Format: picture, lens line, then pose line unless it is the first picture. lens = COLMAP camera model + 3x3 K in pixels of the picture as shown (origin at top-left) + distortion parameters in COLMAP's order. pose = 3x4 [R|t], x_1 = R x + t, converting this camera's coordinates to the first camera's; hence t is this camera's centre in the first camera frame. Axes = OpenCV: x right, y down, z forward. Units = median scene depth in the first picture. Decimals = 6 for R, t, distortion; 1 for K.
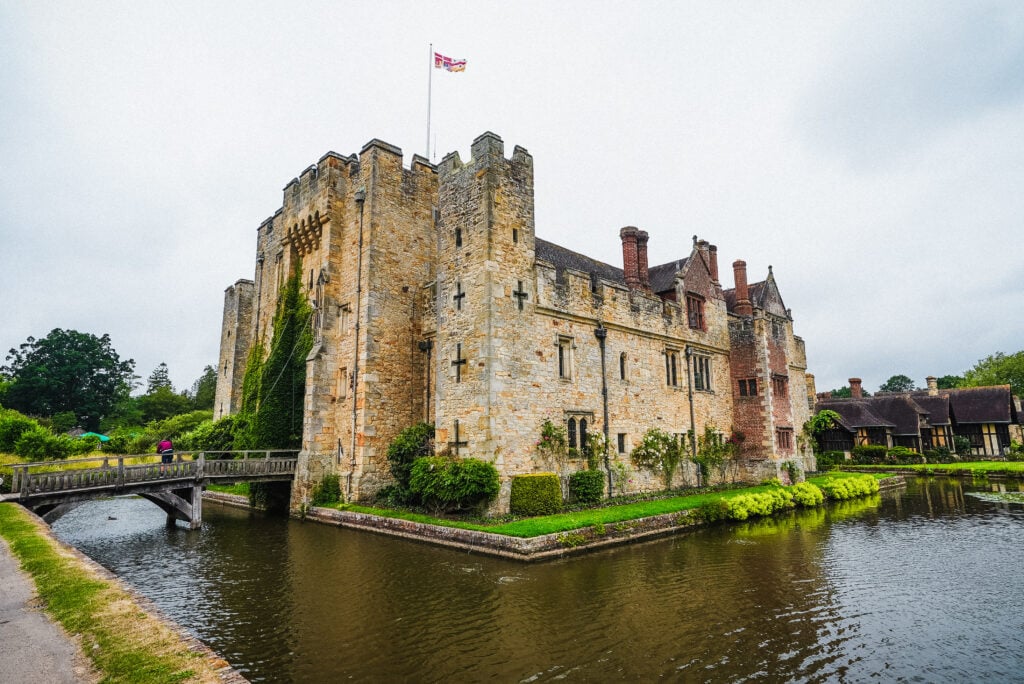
lens RADIAL K [[559.6, 0, 517.7], [0, 559.6, 341.4], [0, 0, 1]] dist [0.001119, 0.000057]
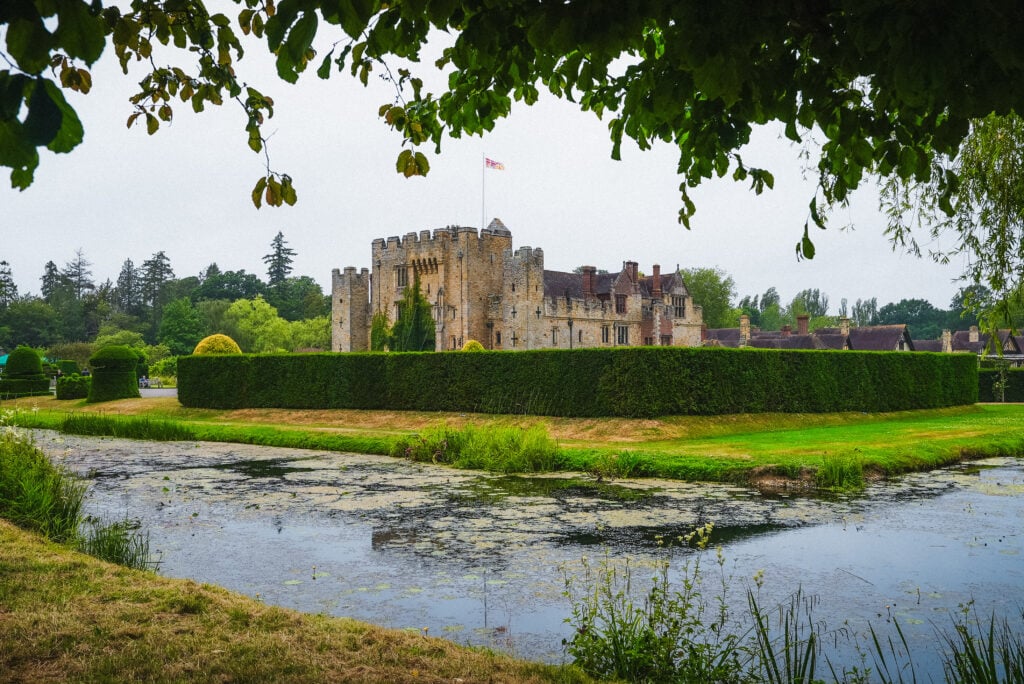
lens RADIAL K [[1007.7, 0, 512.0], [0, 1007.7, 343.7], [0, 0, 1]] dist [0.013120, 0.000000]
pose [[0.998152, 0.005698, 0.060503, -0.323048], [-0.014934, 0.988064, 0.153321, -0.530853], [-0.058908, -0.153942, 0.986322, -2.916110]]
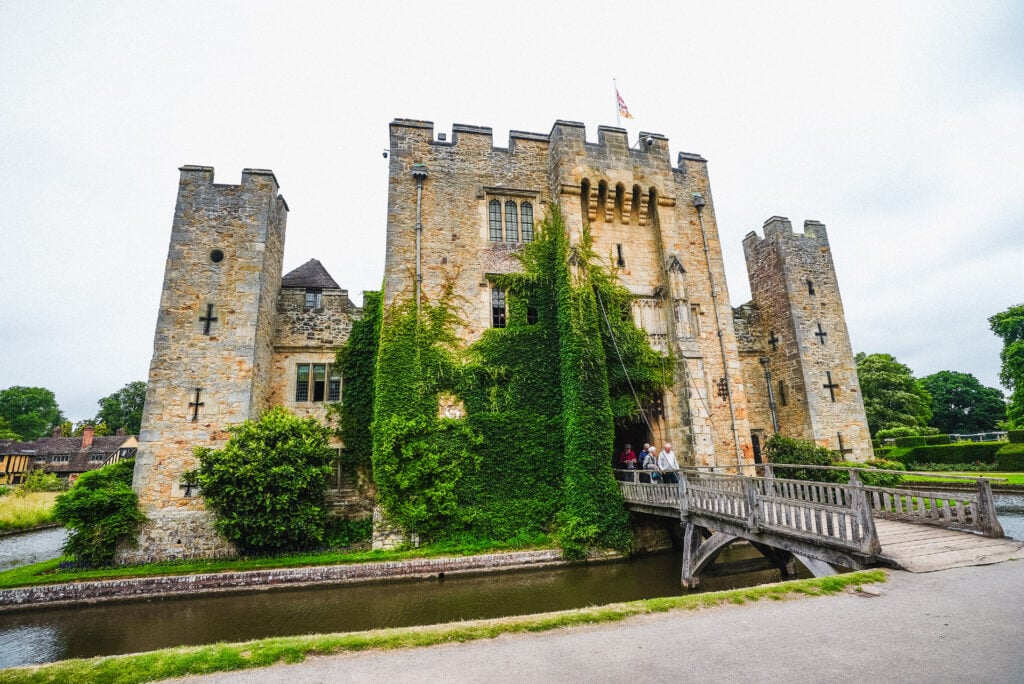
lens RADIAL K [[467.8, 0, 512.0], [0, 467.8, 348.1], [0, 0, 1]] dist [-0.043478, 0.001068]
pose [[0.525640, 0.193379, 0.828436, -1.104268], [-0.116936, 0.981002, -0.154796, 0.160490], [-0.842632, -0.015507, 0.538267, 0.858958]]
